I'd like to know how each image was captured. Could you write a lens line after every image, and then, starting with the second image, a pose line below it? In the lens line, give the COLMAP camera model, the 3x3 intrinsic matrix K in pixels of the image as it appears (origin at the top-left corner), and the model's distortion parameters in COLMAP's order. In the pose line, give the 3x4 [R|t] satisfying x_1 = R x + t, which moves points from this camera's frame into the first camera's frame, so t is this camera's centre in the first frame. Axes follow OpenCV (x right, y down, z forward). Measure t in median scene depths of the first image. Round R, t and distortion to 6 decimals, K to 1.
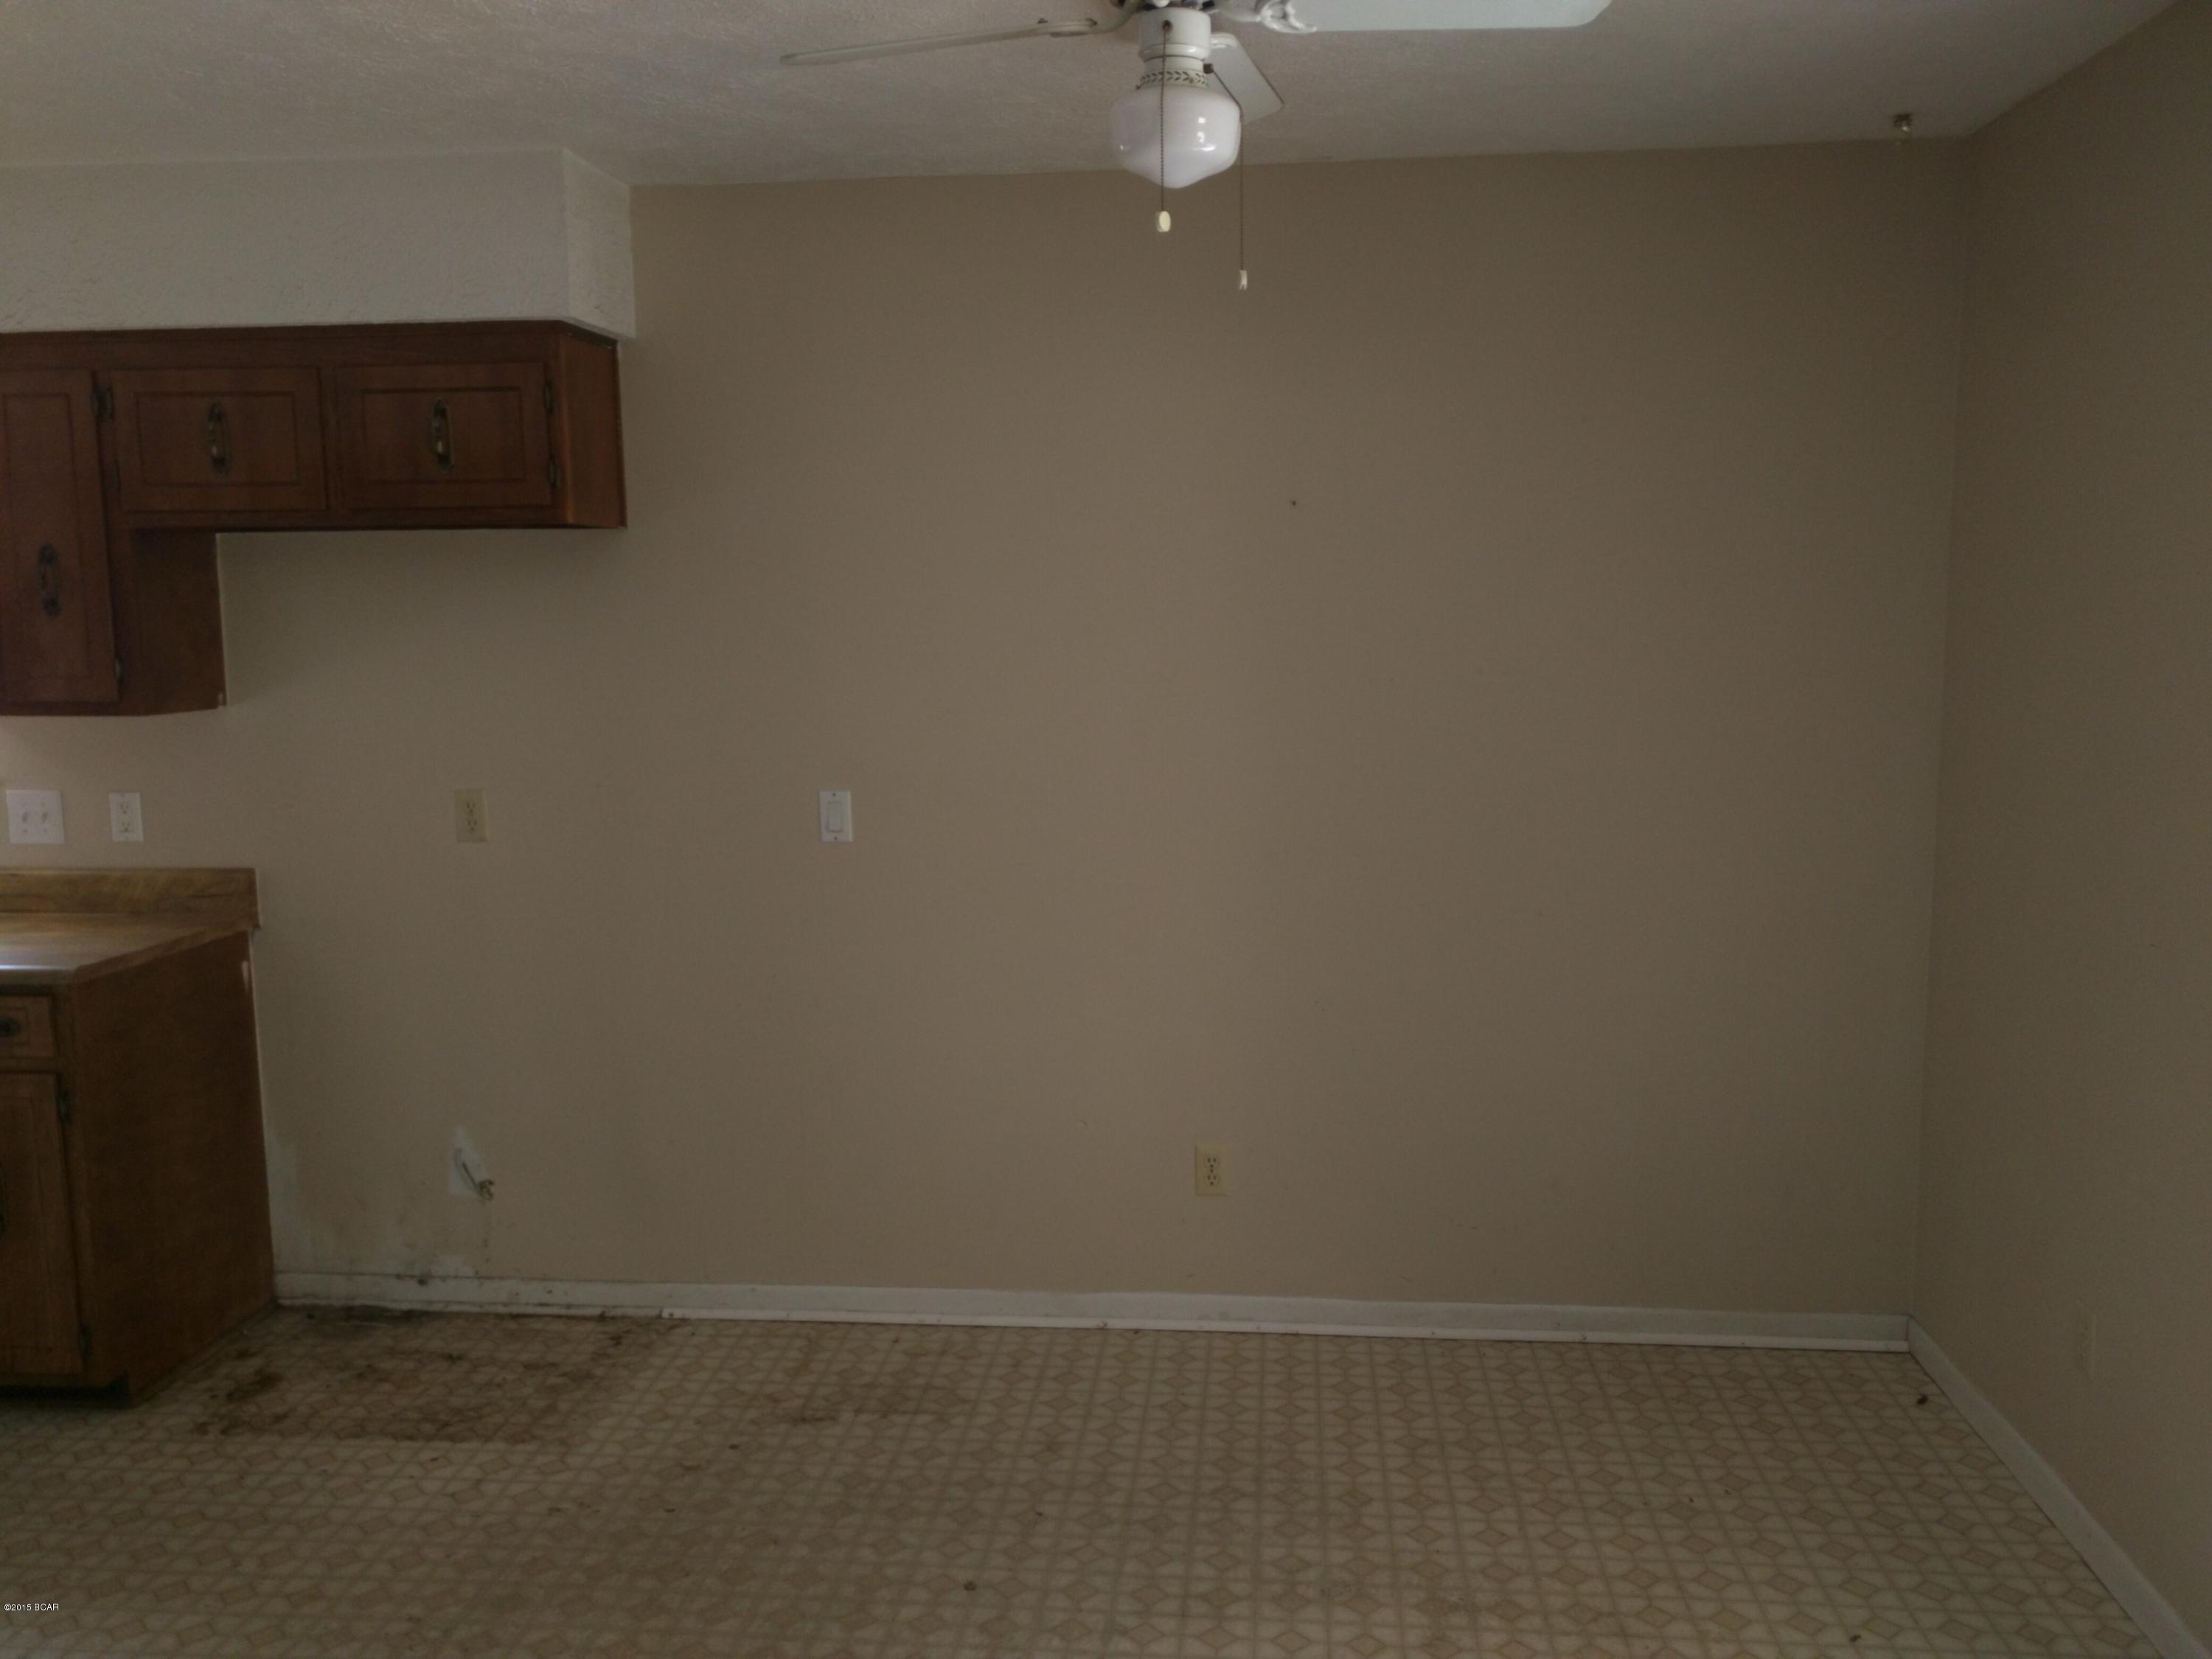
lens RADIAL K [[1786.8, 0, 1106.0], [0, 1786.8, 829.5], [0, 0, 1]] dist [-0.002362, -0.002021]
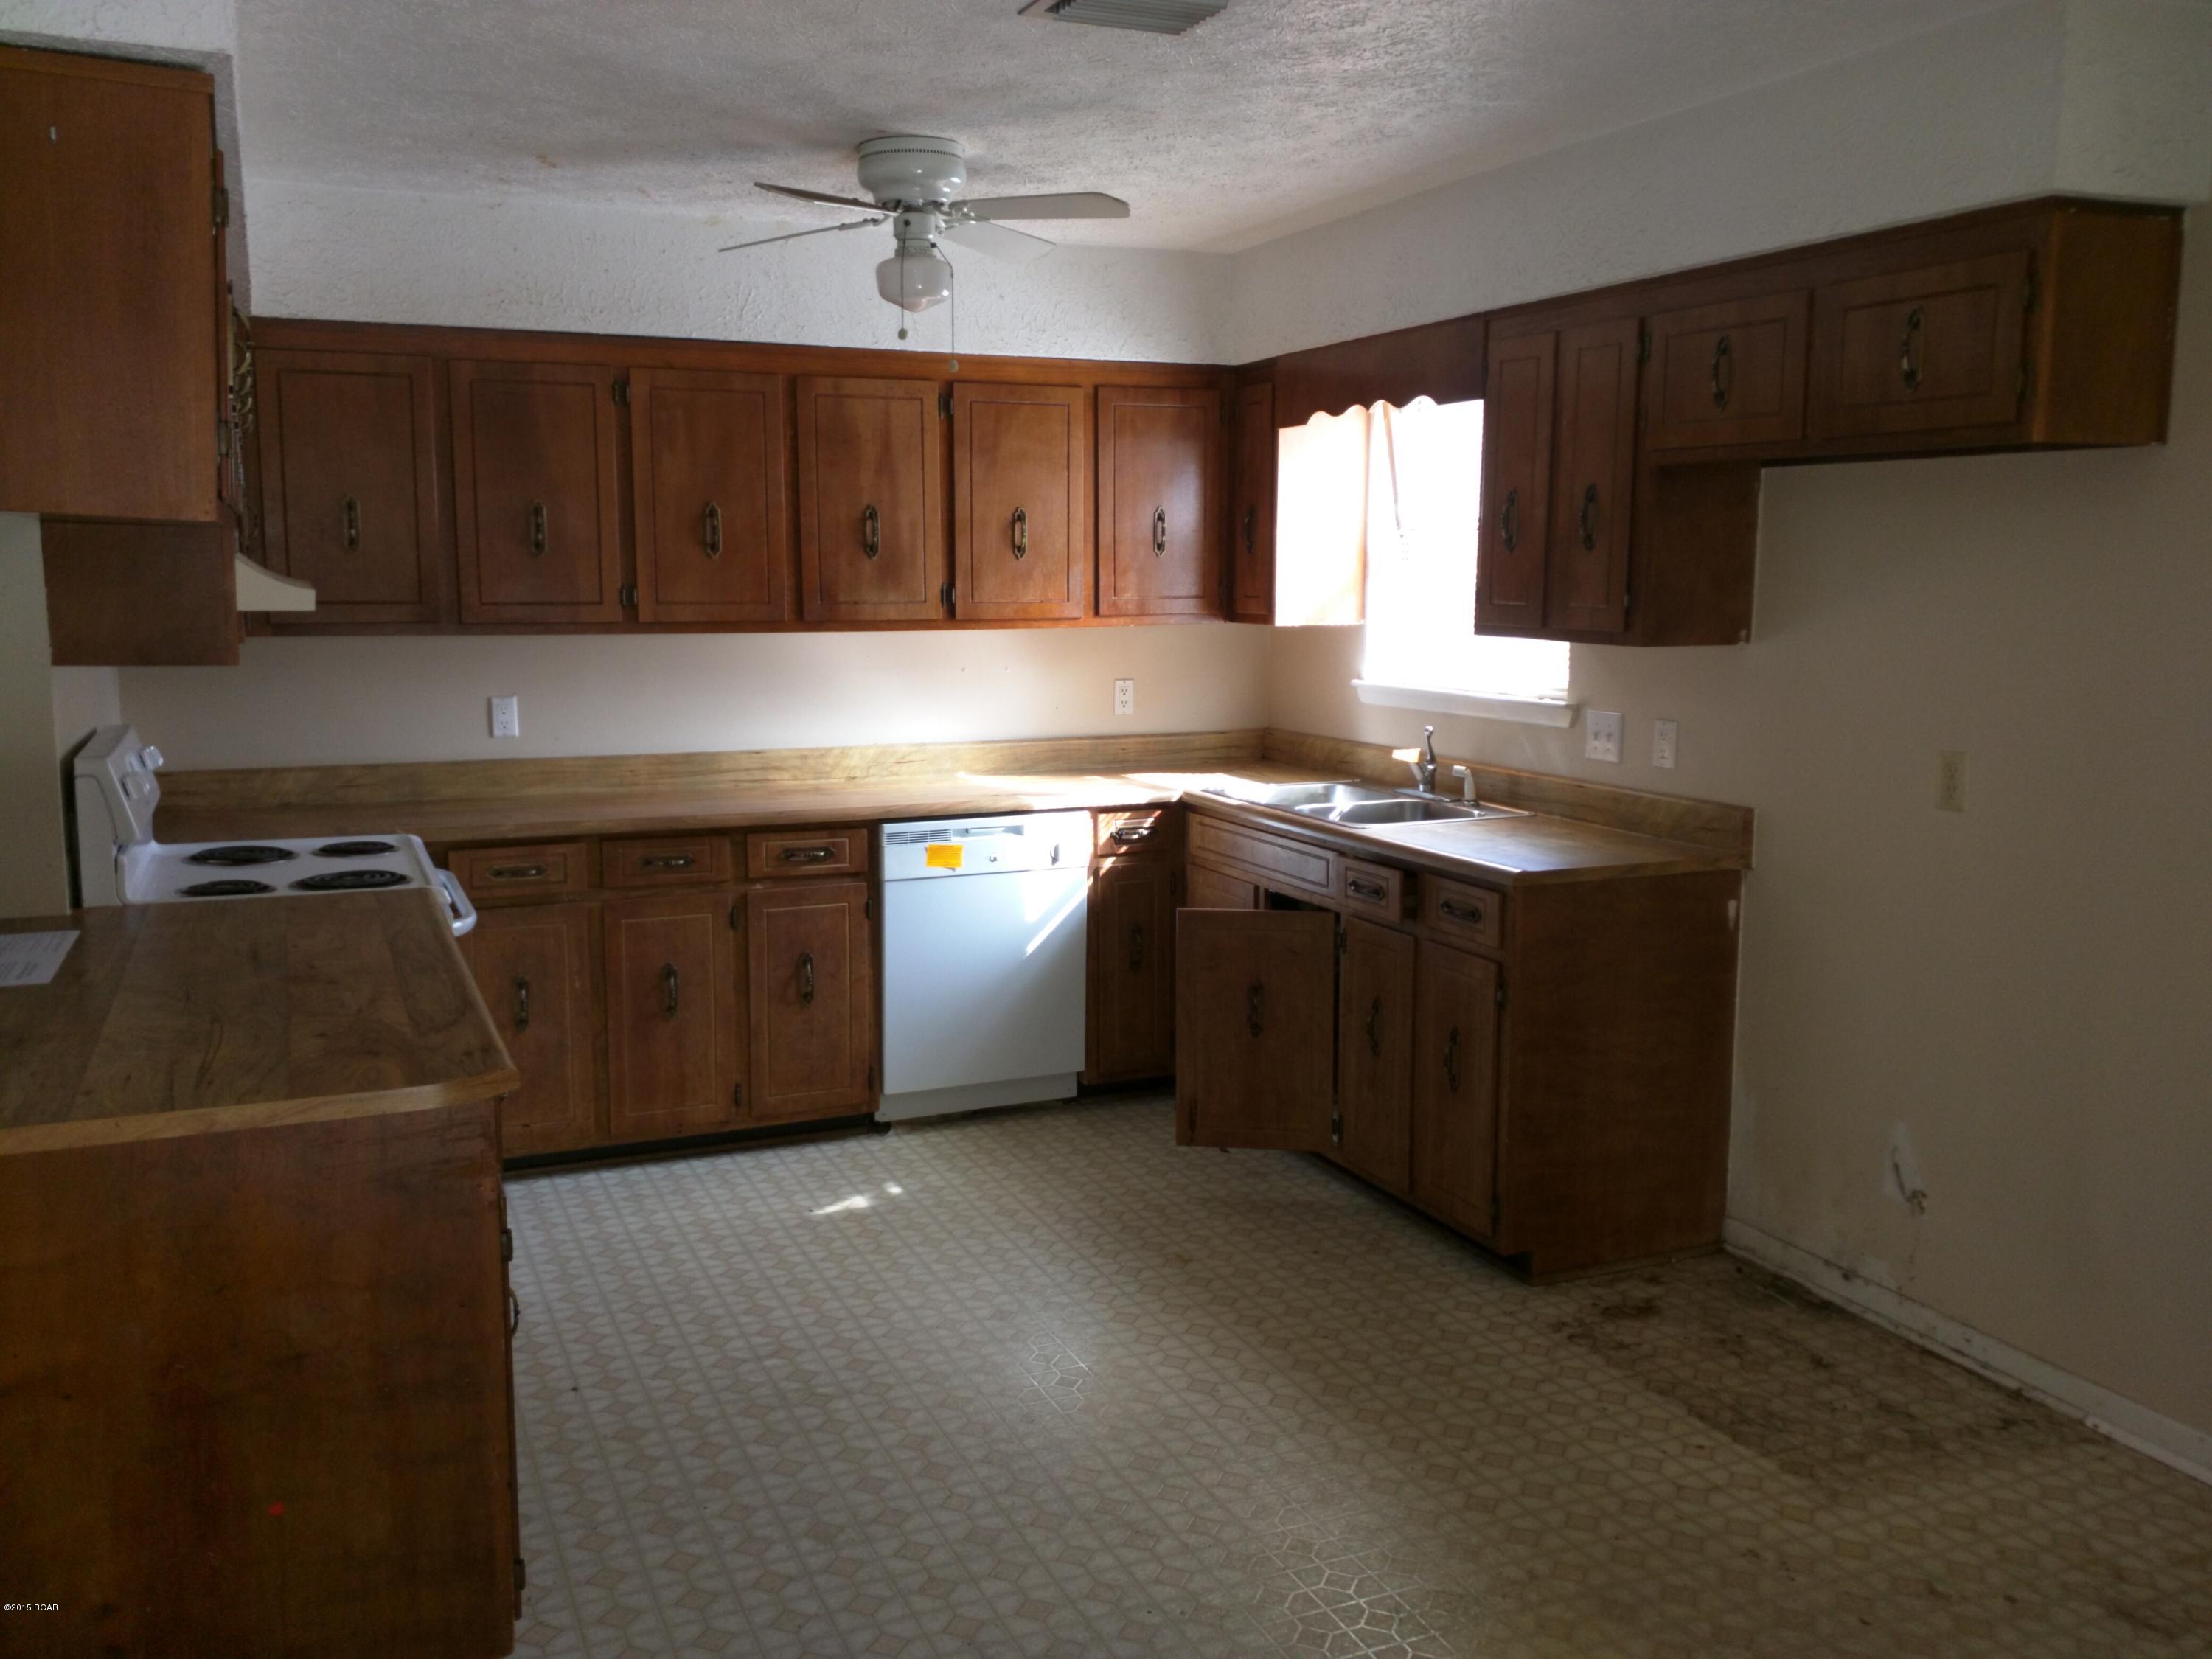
lens RADIAL K [[1810.3, 0, 1105.4], [0, 1810.3, 793.3], [0, 0, 1]] dist [0.027844, -0.011437]
pose [[0.493879, 0.122511, -0.860857, 0.219662], [-0.114861, 0.990541, 0.075071, -0.021726], [0.861911, 0.061803, 0.503280, 0.194011]]
